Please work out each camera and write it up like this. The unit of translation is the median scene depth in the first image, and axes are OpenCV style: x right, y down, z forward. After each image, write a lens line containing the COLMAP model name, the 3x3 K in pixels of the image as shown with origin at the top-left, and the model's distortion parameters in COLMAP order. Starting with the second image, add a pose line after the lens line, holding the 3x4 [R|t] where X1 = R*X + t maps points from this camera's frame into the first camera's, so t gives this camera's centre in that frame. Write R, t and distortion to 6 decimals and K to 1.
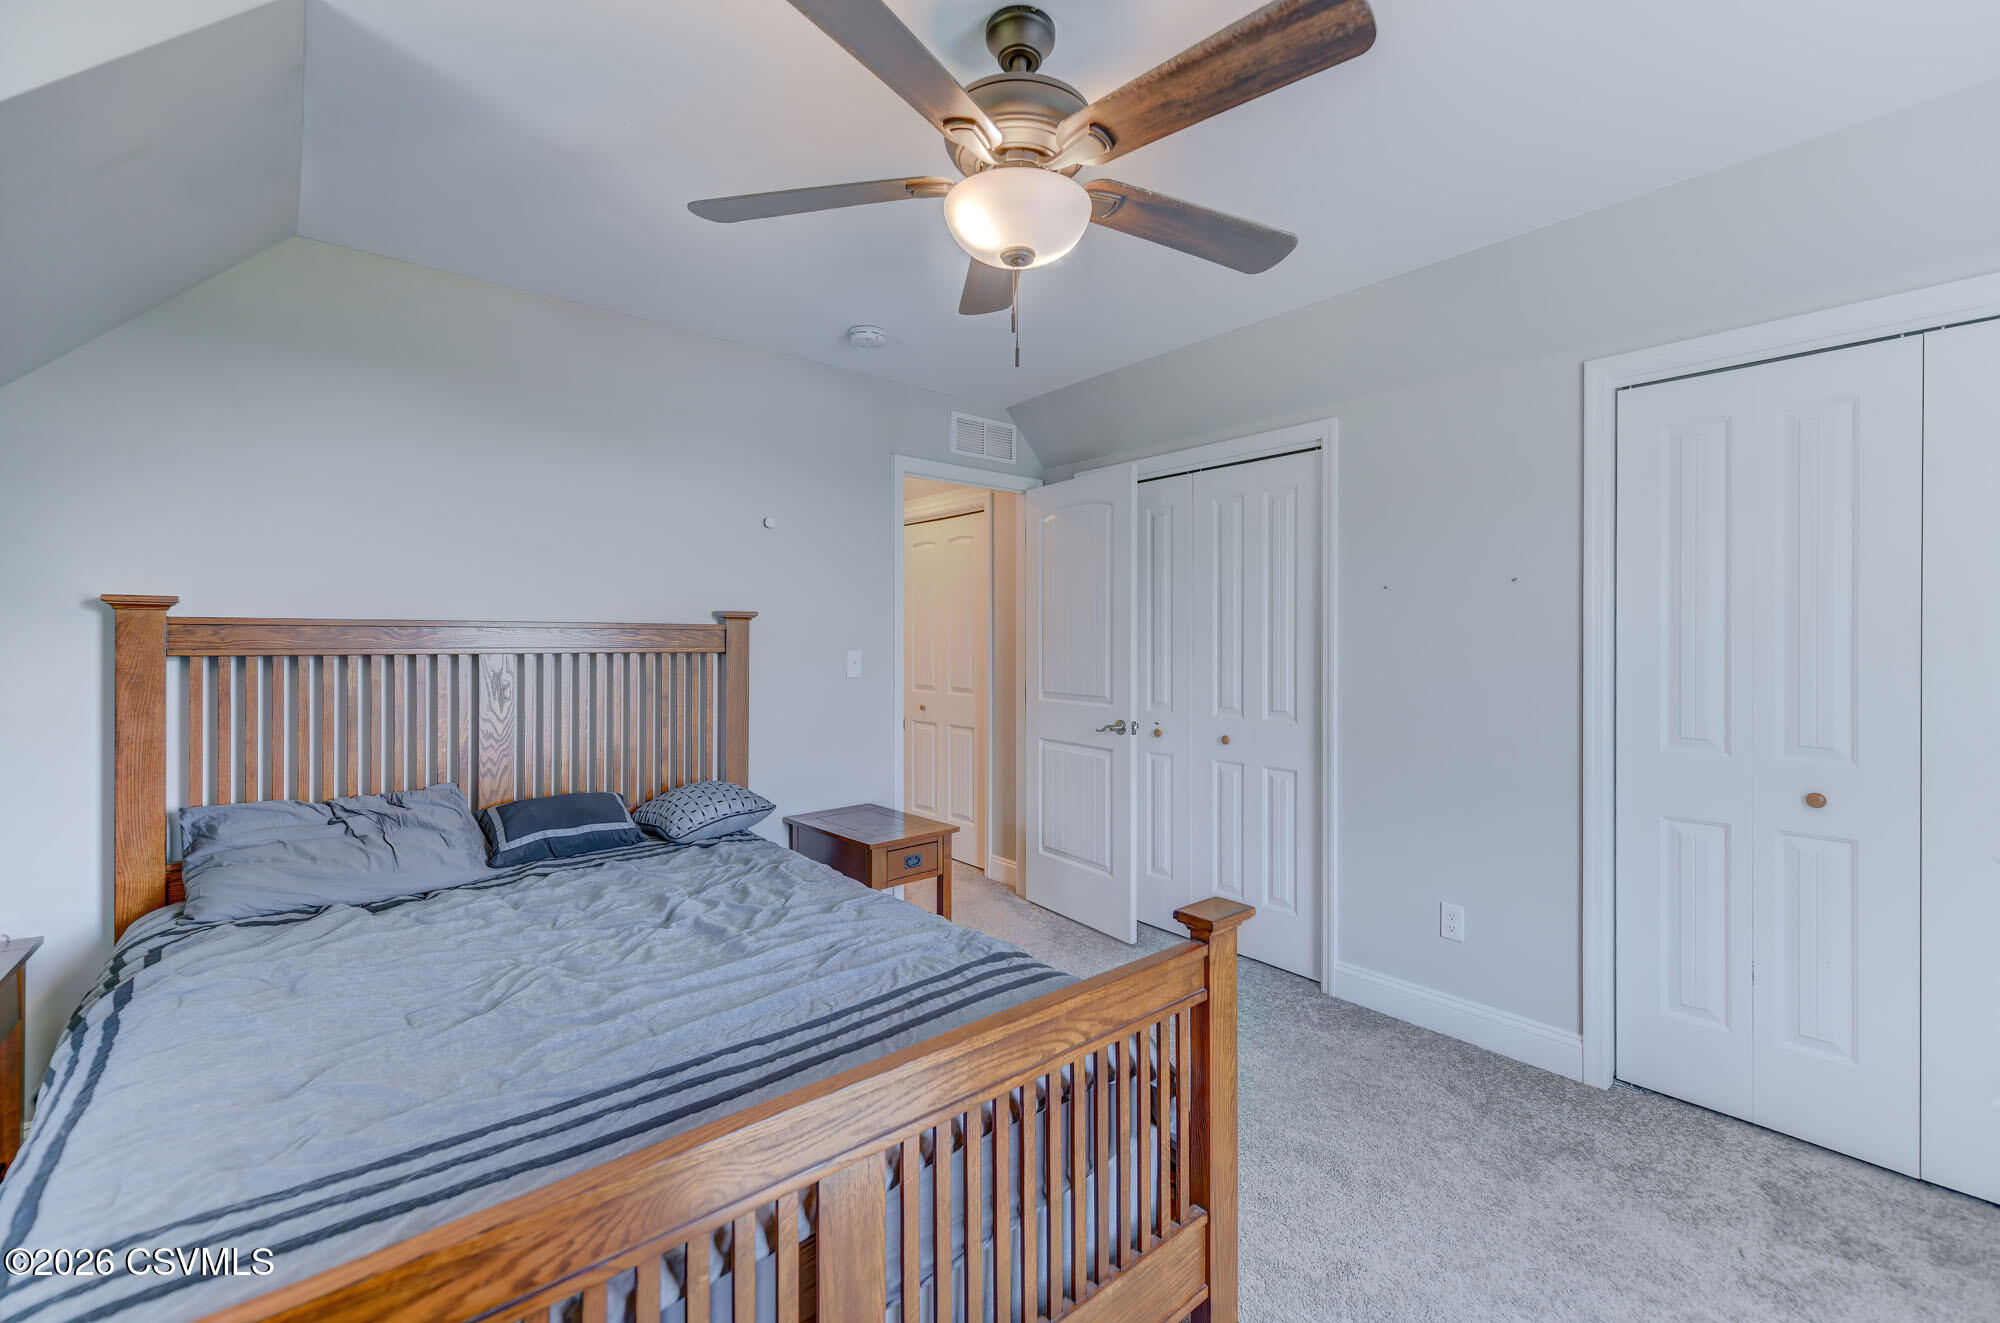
lens RADIAL K [[822.4, 0, 1045.6], [0, 822.4, 643.4], [0, 0, 1]] dist [0.013214, -0.001257]
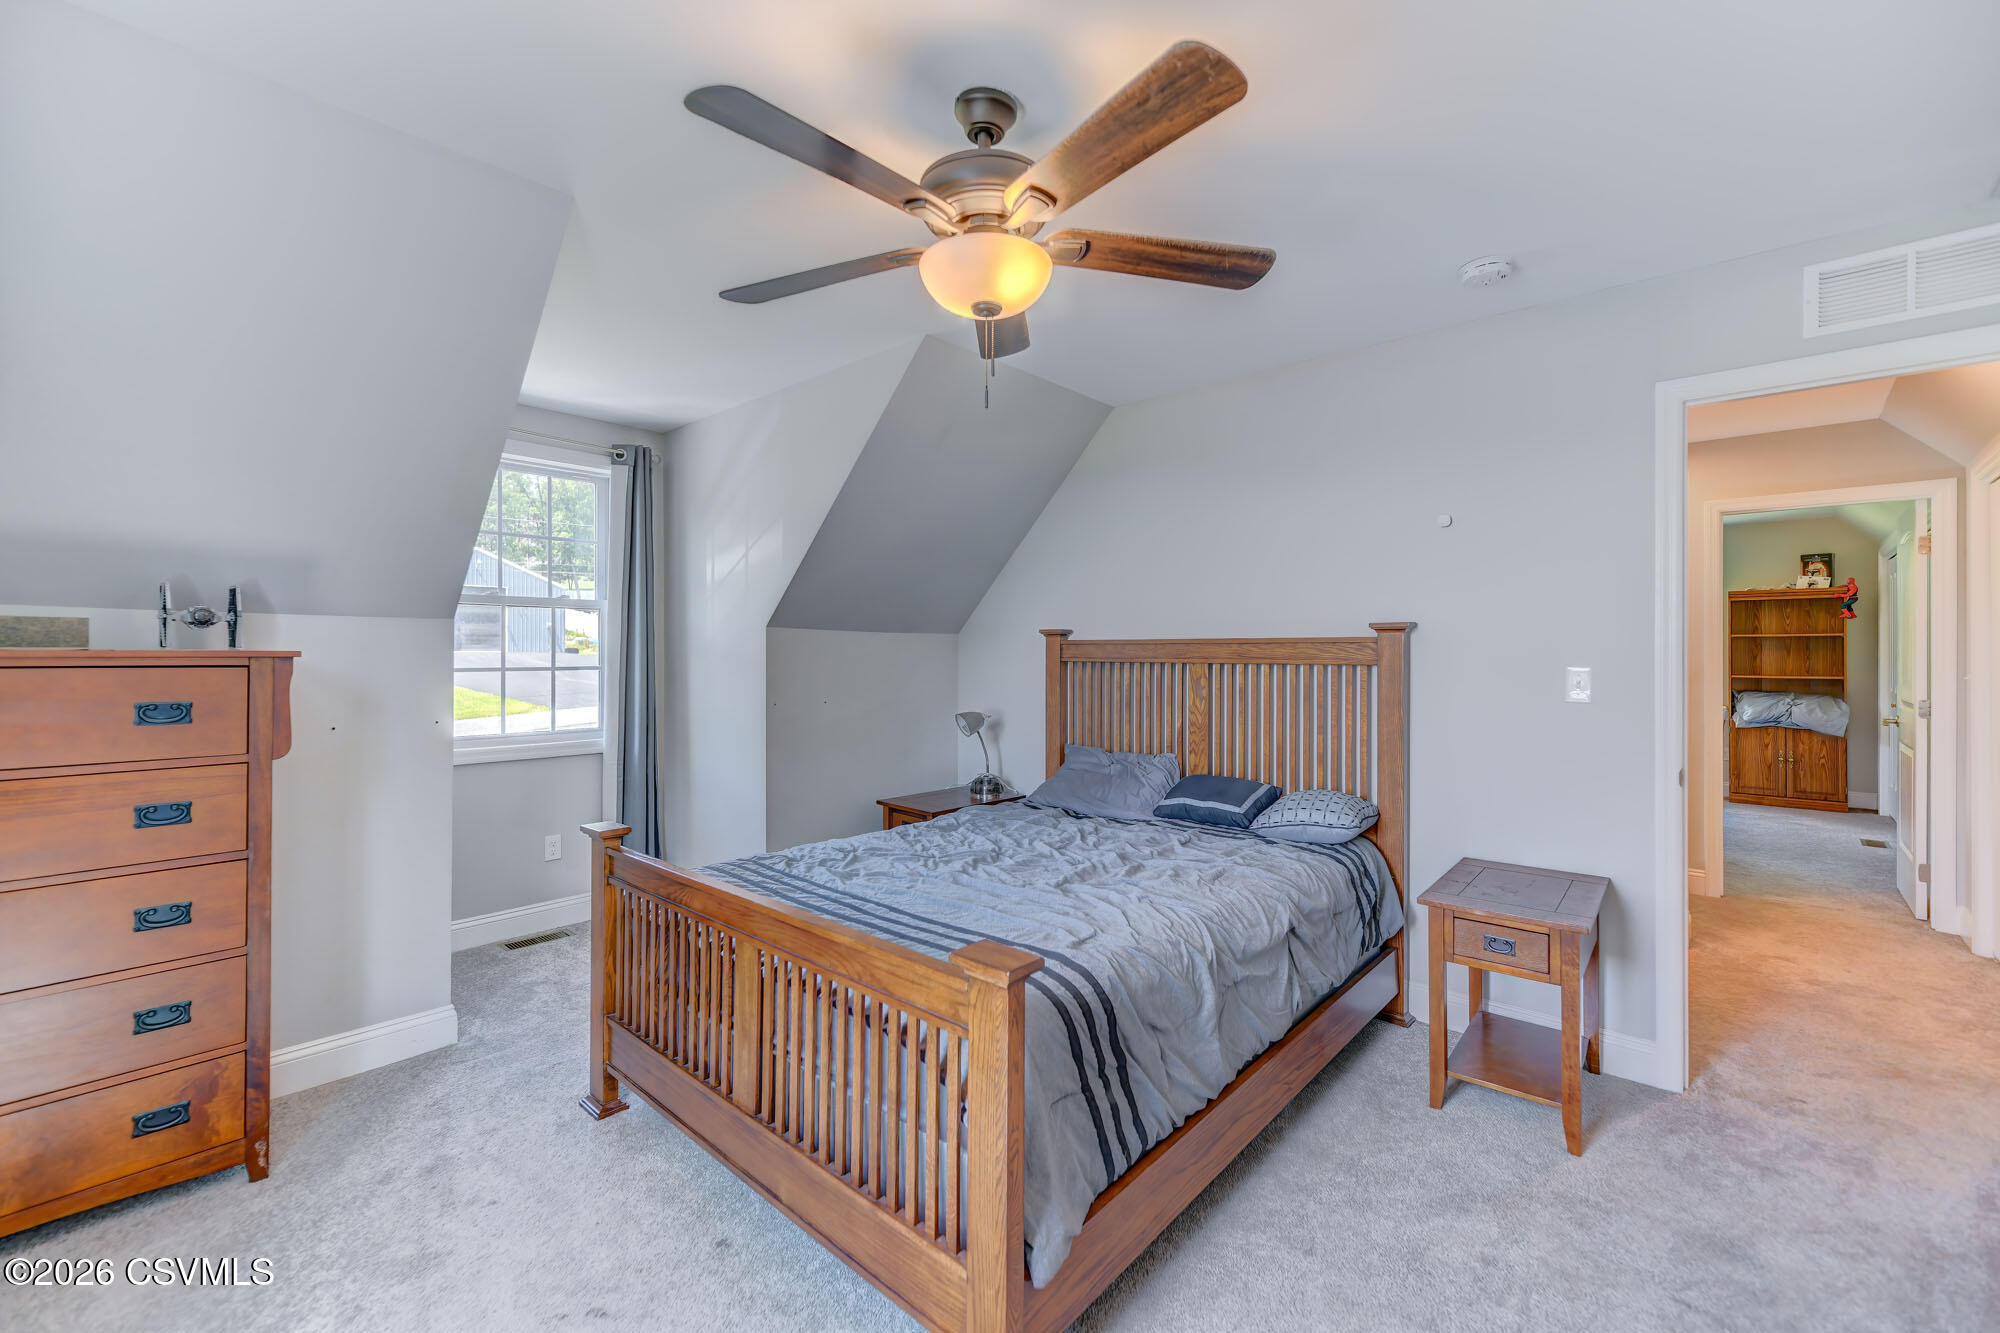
lens RADIAL K [[822.4, 0, 988.8], [0, 822.4, 652.5], [0, 0, 1]] dist [0.013214, -0.001257]
pose [[0.105472, -0.003078, -0.994417, 0.650903], [-0.005281, 0.999979, -0.003655, 0.002263], [0.994408, 0.005637, 0.105454, 0.542852]]
